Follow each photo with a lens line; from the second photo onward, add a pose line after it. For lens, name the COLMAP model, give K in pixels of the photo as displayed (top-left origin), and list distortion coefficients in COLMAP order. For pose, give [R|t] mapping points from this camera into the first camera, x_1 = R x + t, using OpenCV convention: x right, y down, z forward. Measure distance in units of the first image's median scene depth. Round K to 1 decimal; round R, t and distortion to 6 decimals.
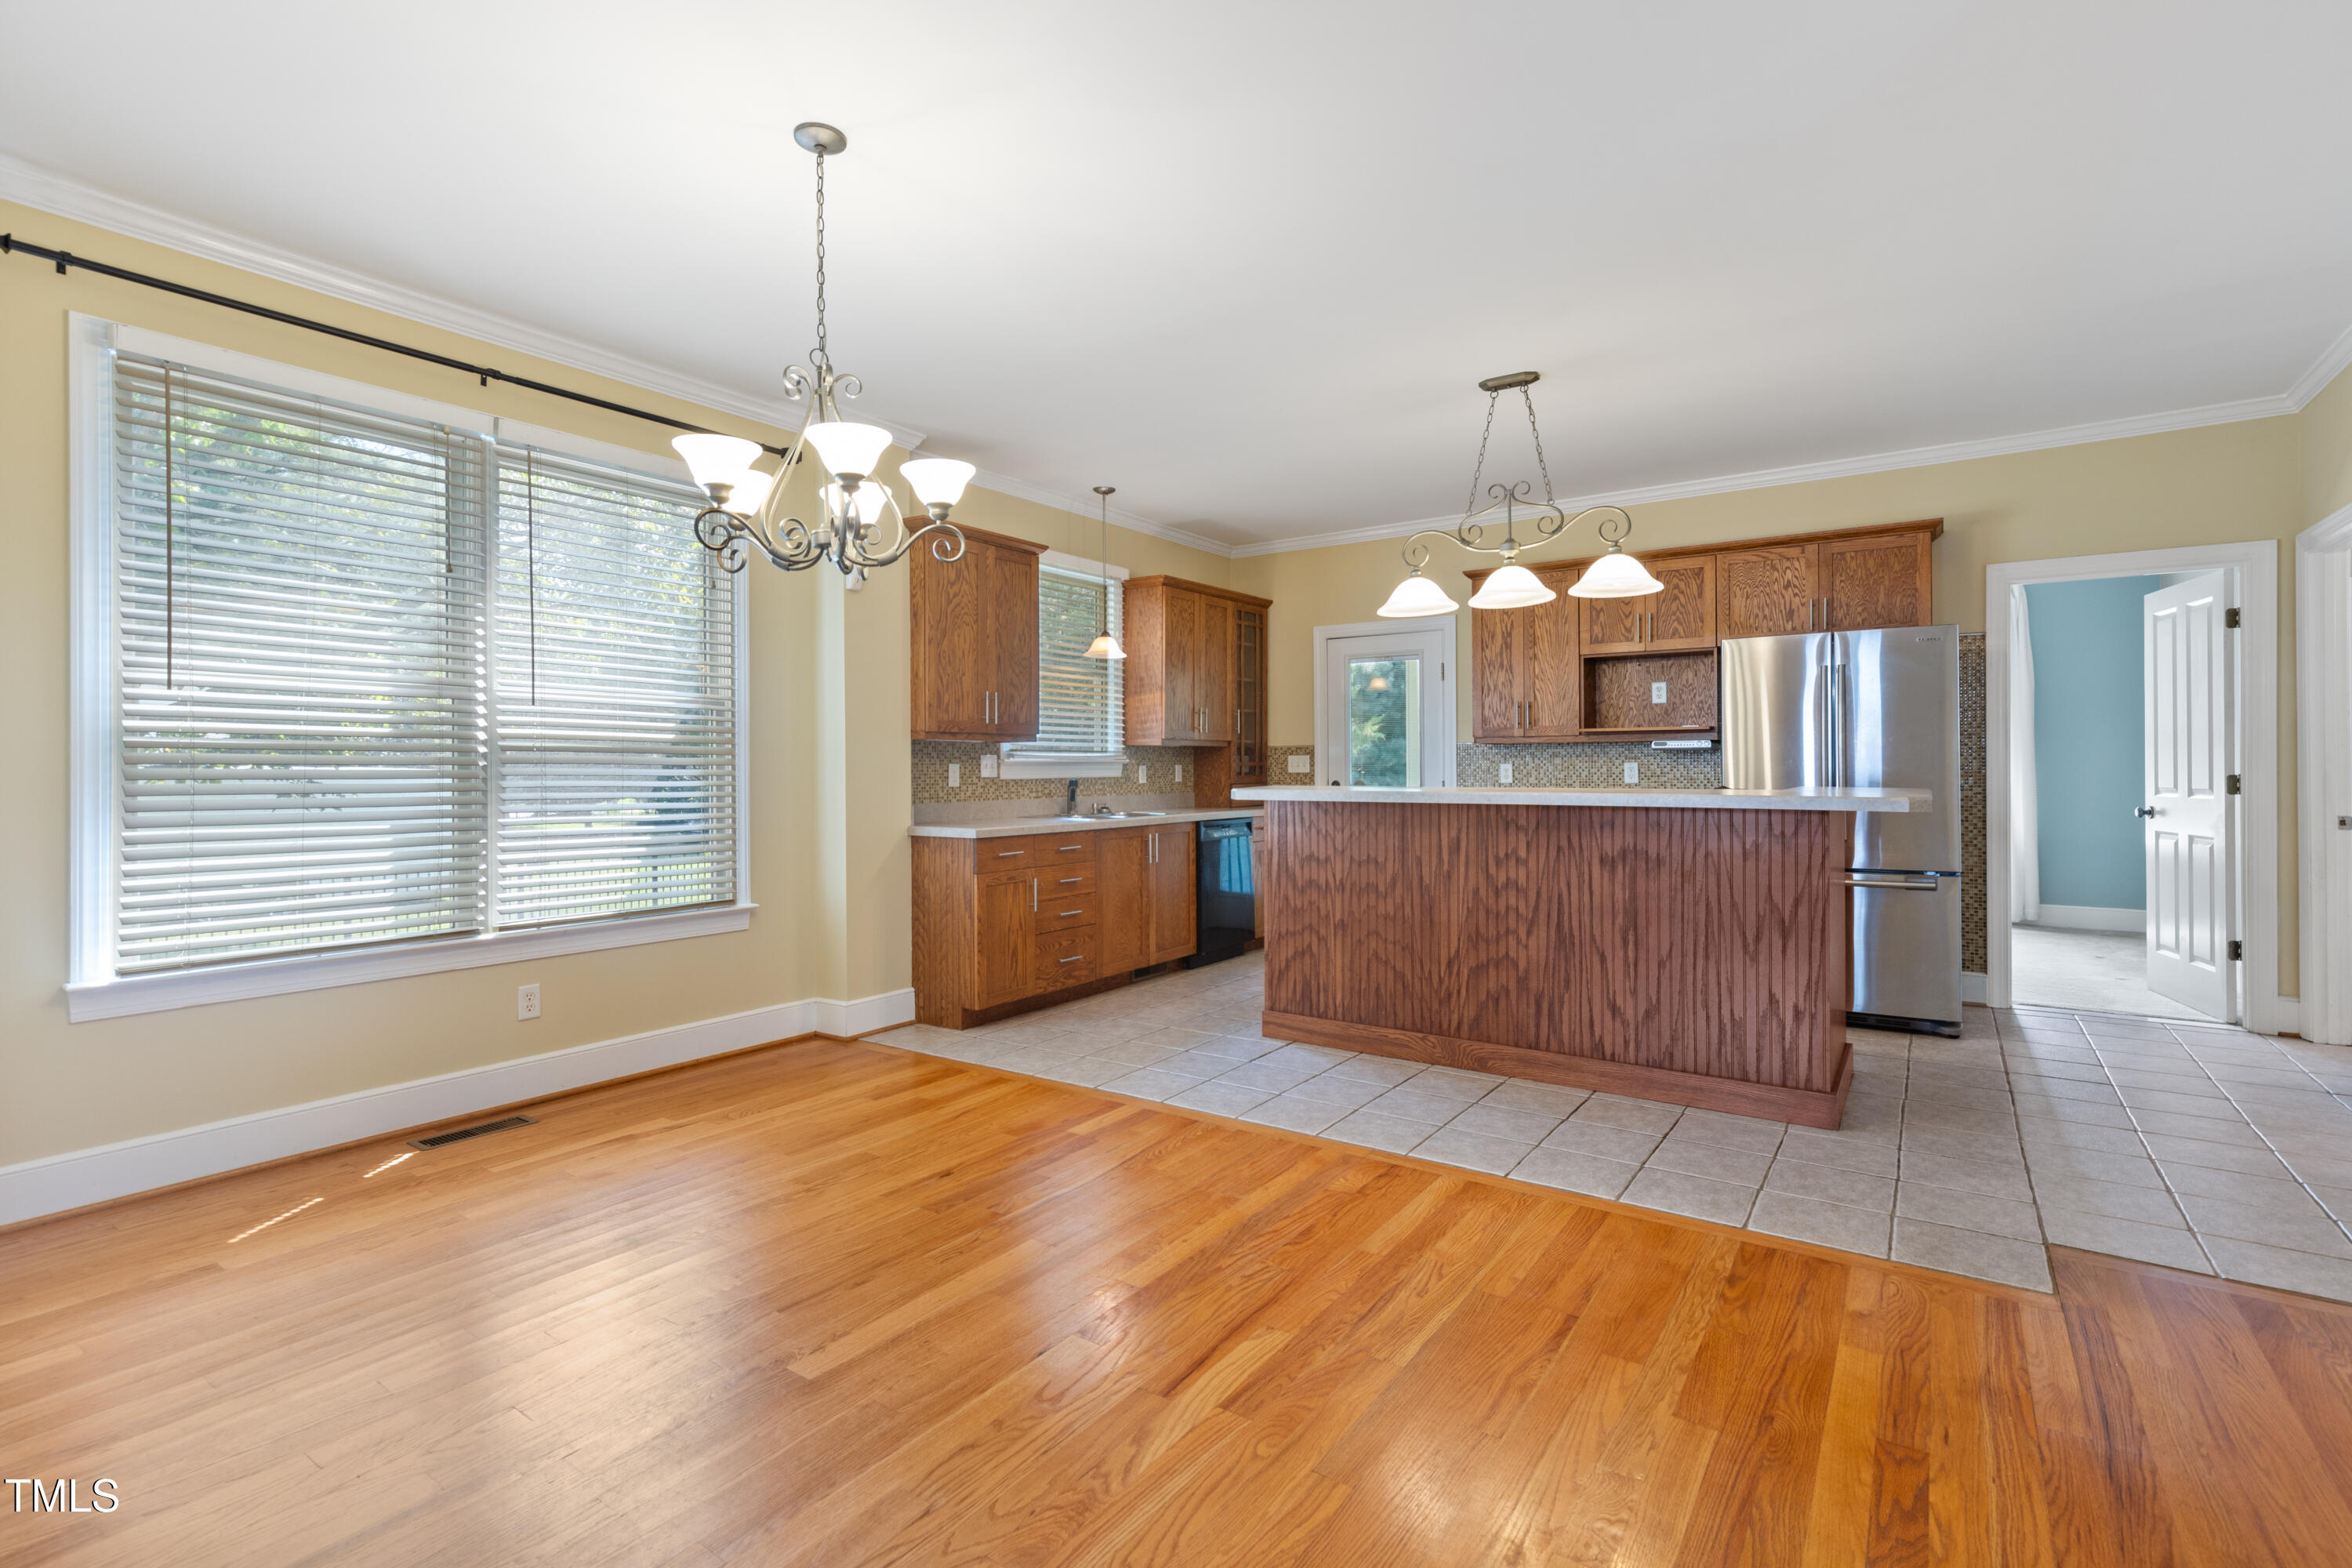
lens RADIAL K [[1083.3, 0, 1175.0], [0, 1083.3, 765.0], [0, 0, 1]] dist [0.010351, -0.002663]
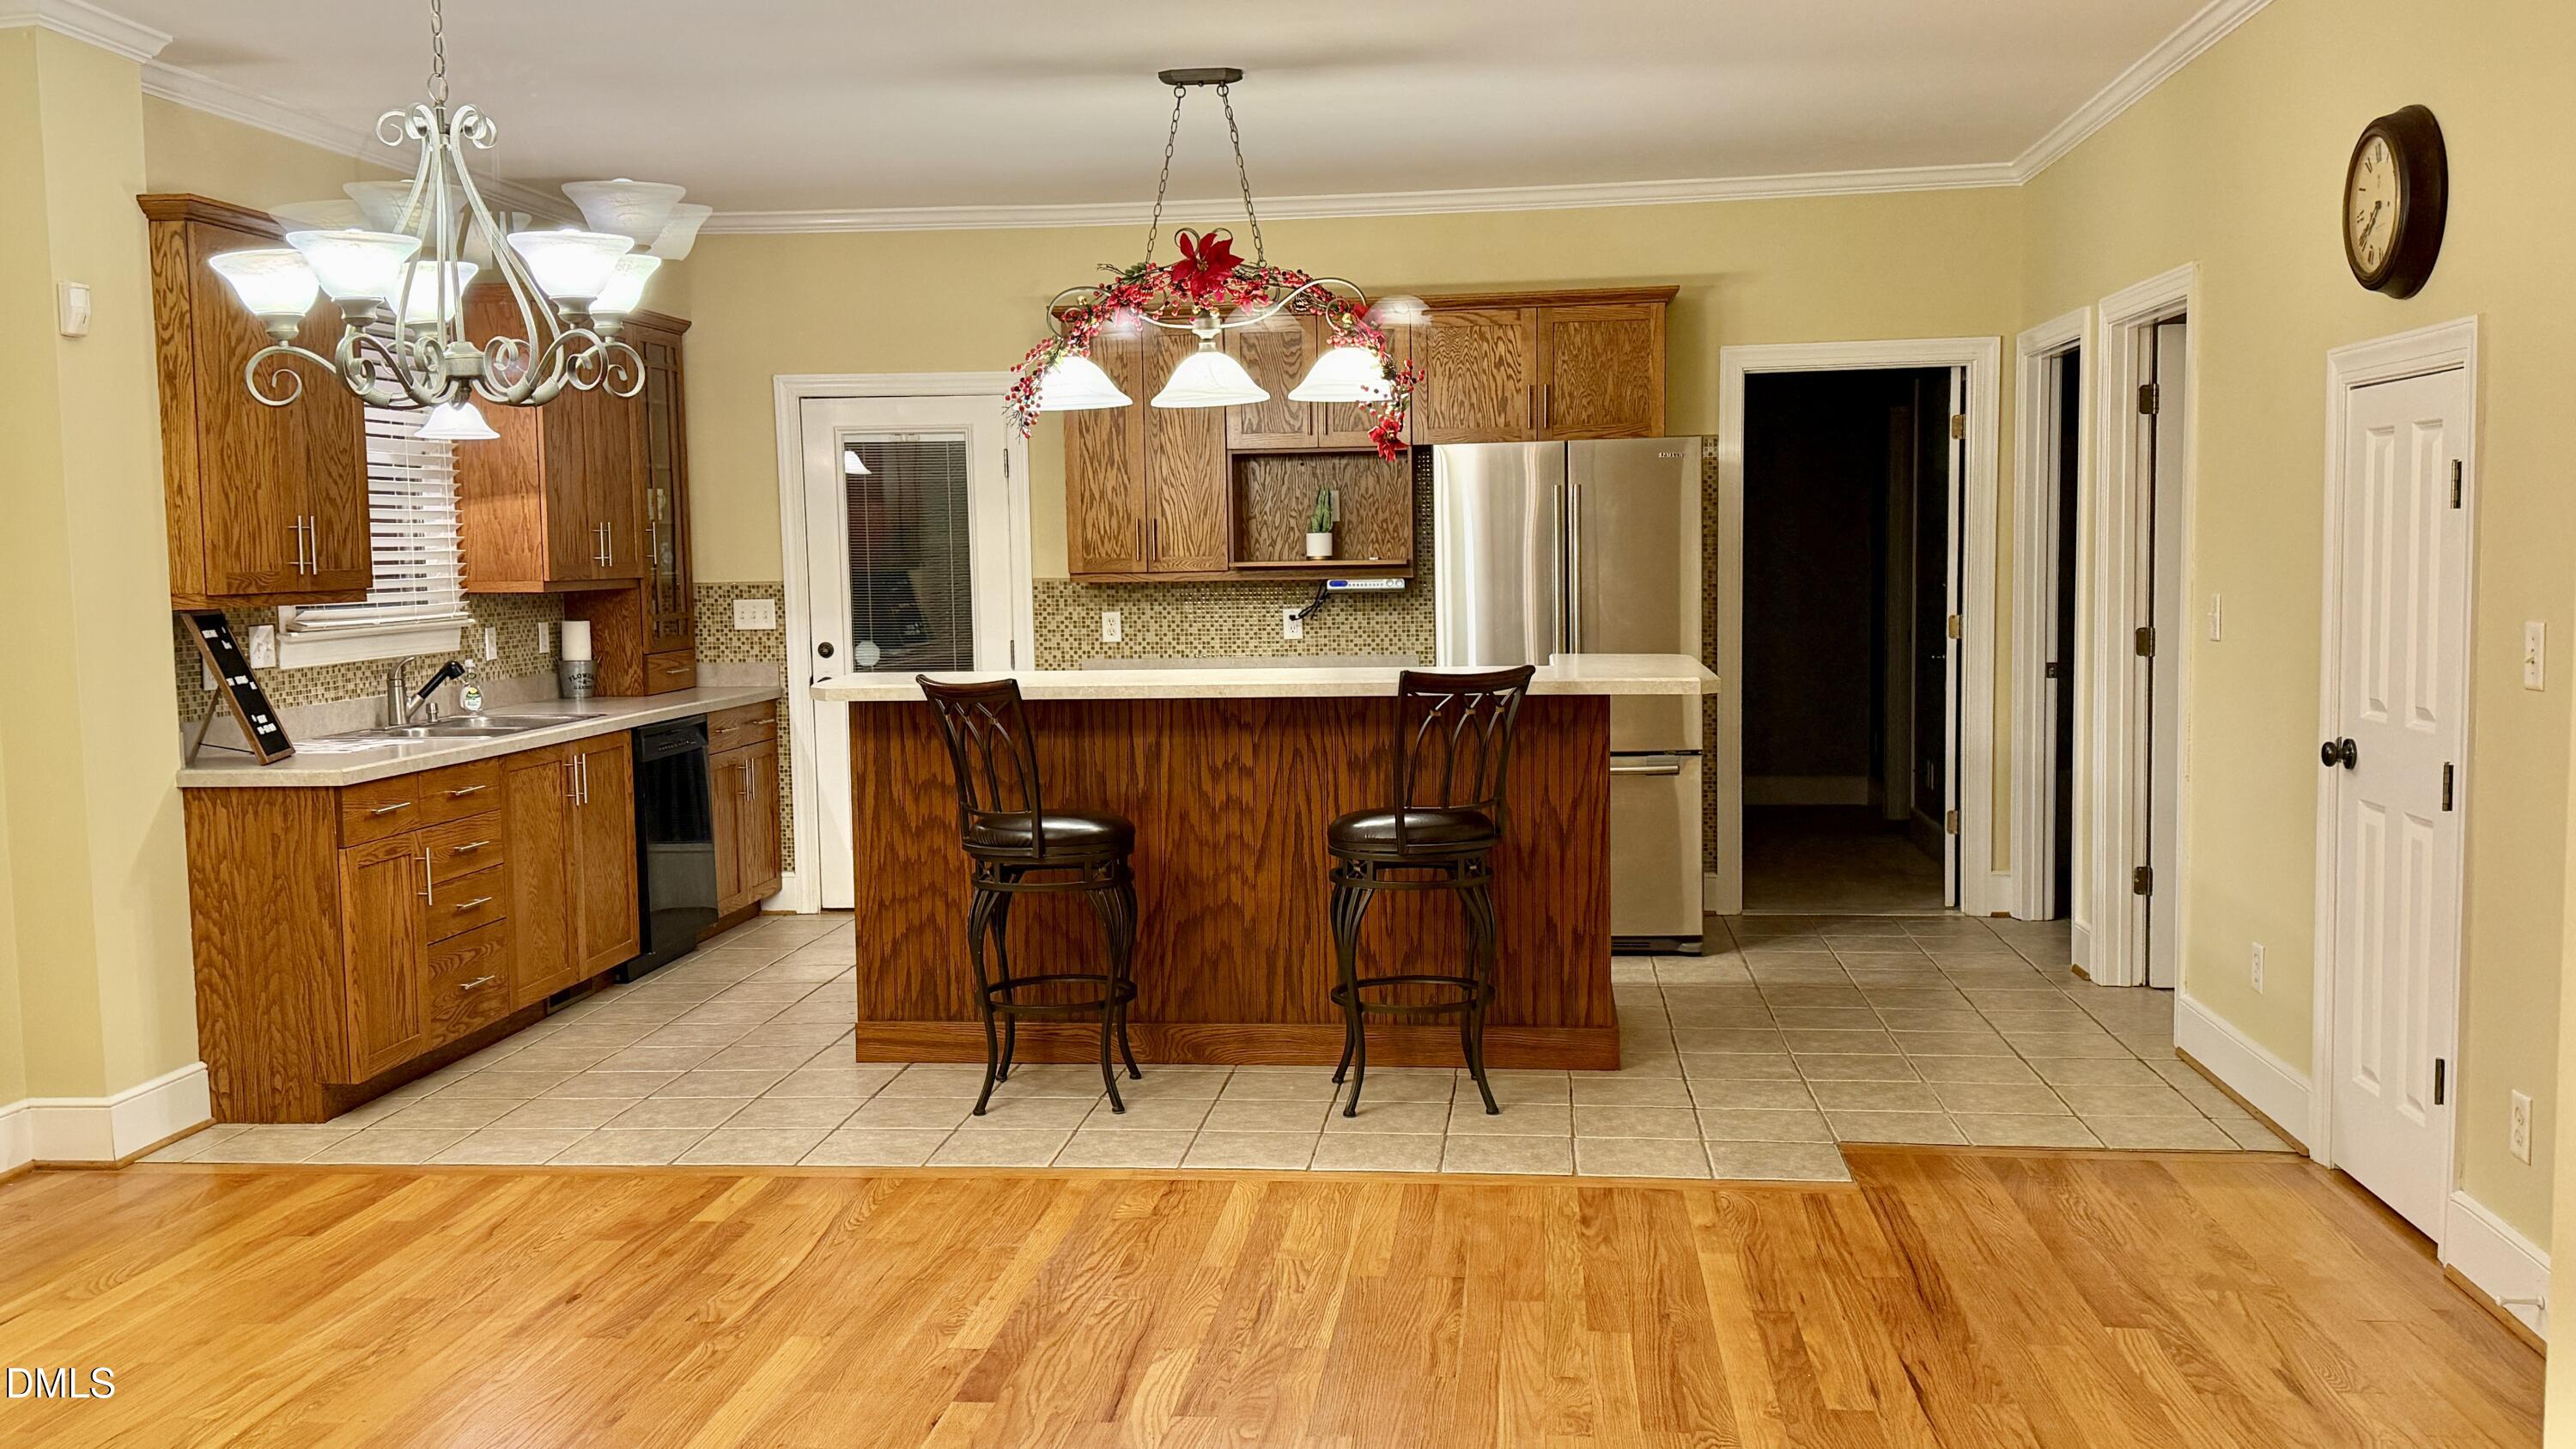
lens RADIAL K [[2159.3, 0, 1297.5], [0, 2159.3, 737.4], [0, 0, 1]] dist [0.110548, -0.074522]
pose [[0.877379, -0.052412, 0.476926, -0.328388], [0.012283, 0.996143, 0.086876, -0.057598], [-0.479640, -0.070365, 0.874640, -0.273609]]
